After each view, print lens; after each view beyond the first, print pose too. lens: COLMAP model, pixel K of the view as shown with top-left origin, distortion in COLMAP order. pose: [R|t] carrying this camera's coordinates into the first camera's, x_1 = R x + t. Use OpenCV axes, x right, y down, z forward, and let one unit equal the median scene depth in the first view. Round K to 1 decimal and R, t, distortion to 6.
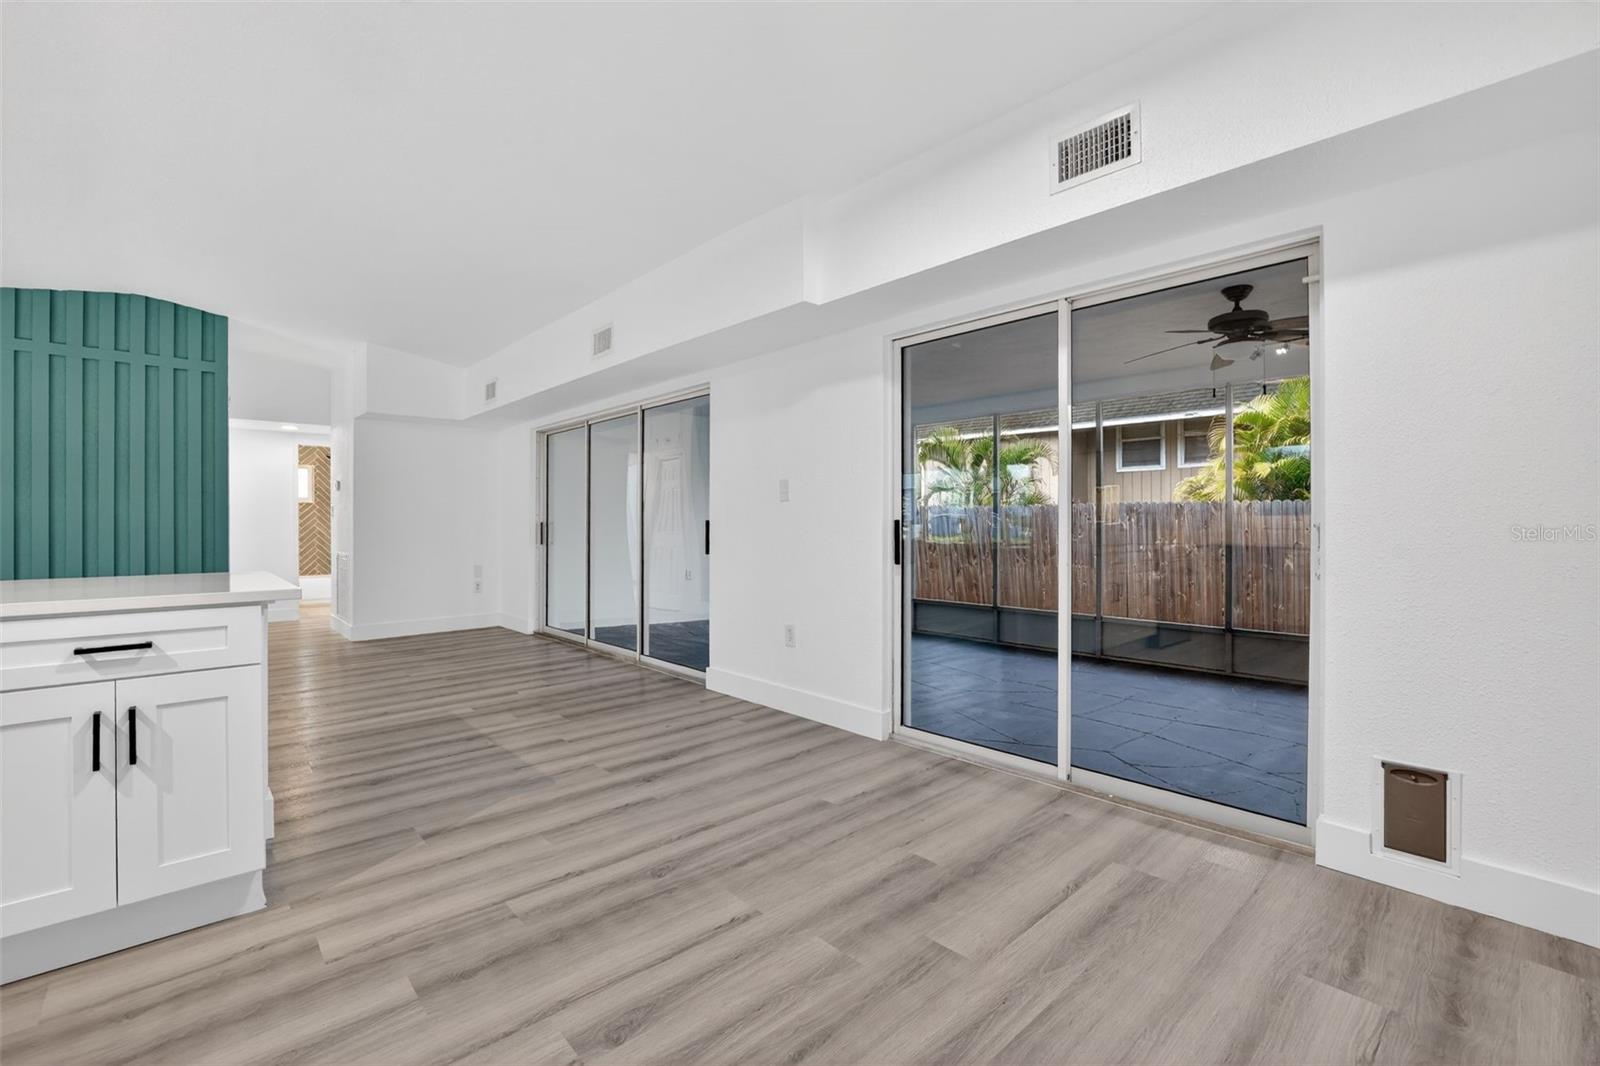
lens RADIAL K [[701.7, 0, 782.3], [0, 701.7, 524.7], [0, 0, 1]] dist [-0.001437, -0.000093]
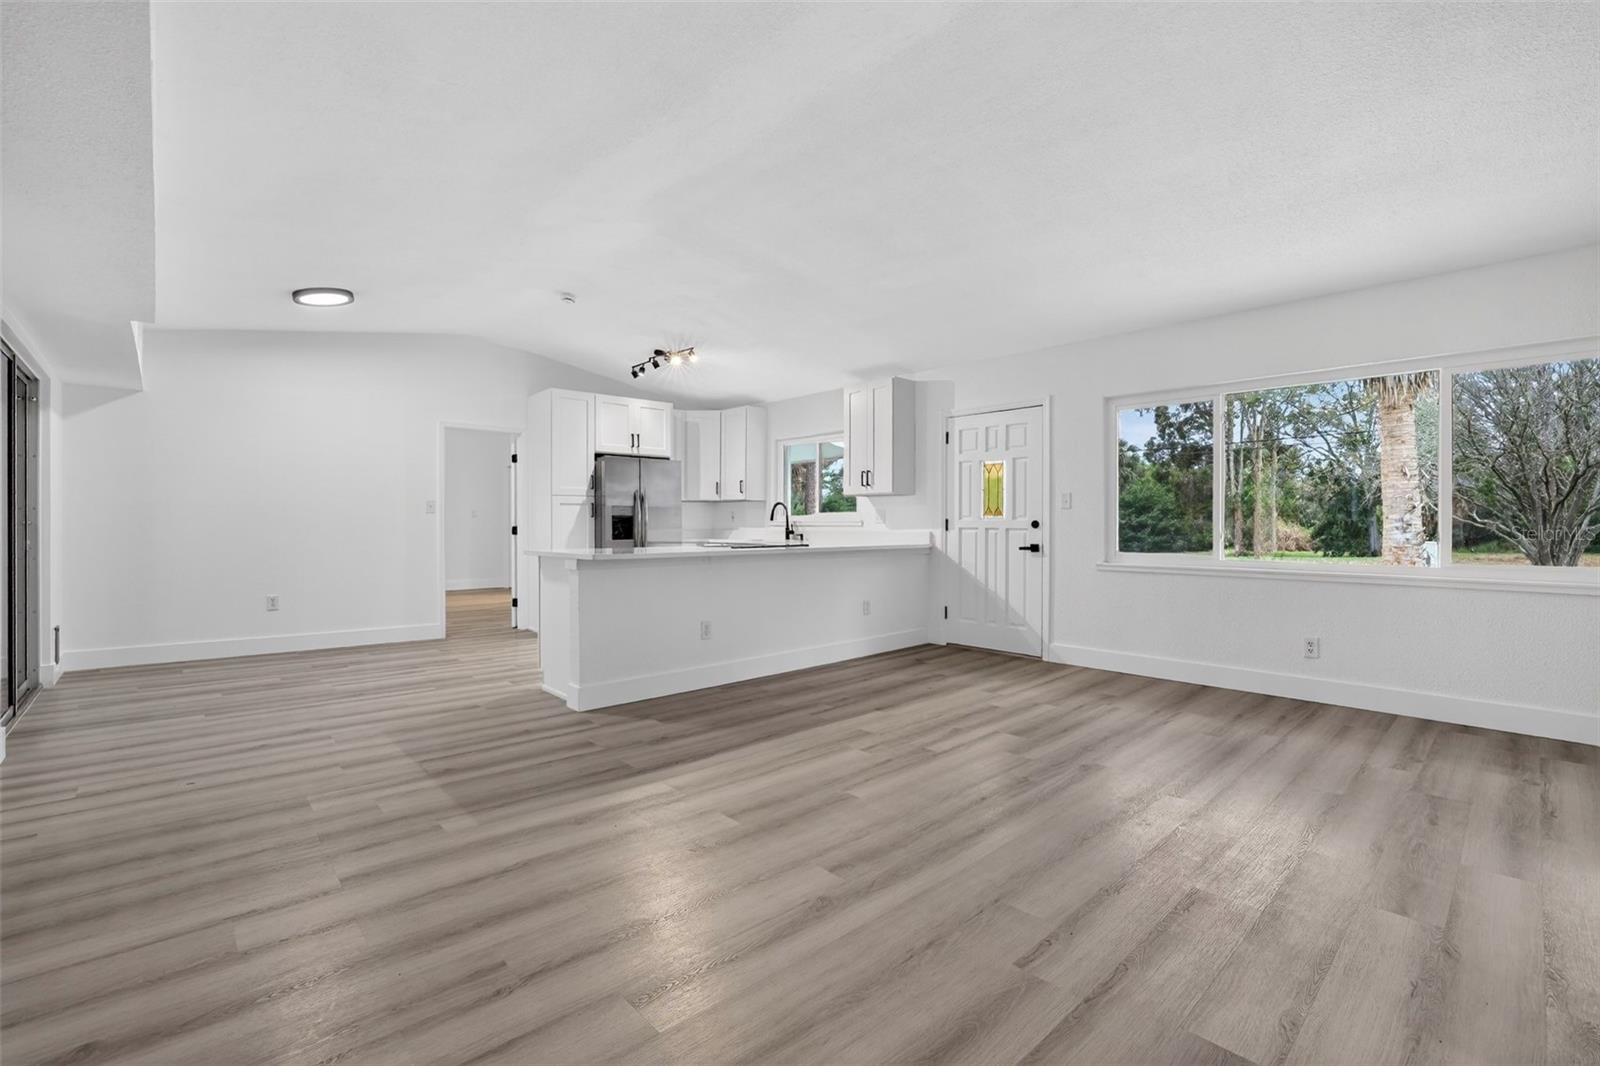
lens RADIAL K [[690.1, 0, 785.6], [0, 690.1, 520.6], [0, 0, 1]] dist [-0.052480, 0.018064]
pose [[-0.999577, -0.002025, -0.028995, -0.669182], [-0.001864, 0.999983, -0.005584, 0.002585], [0.029006, -0.005527, -0.999564, 1.480548]]
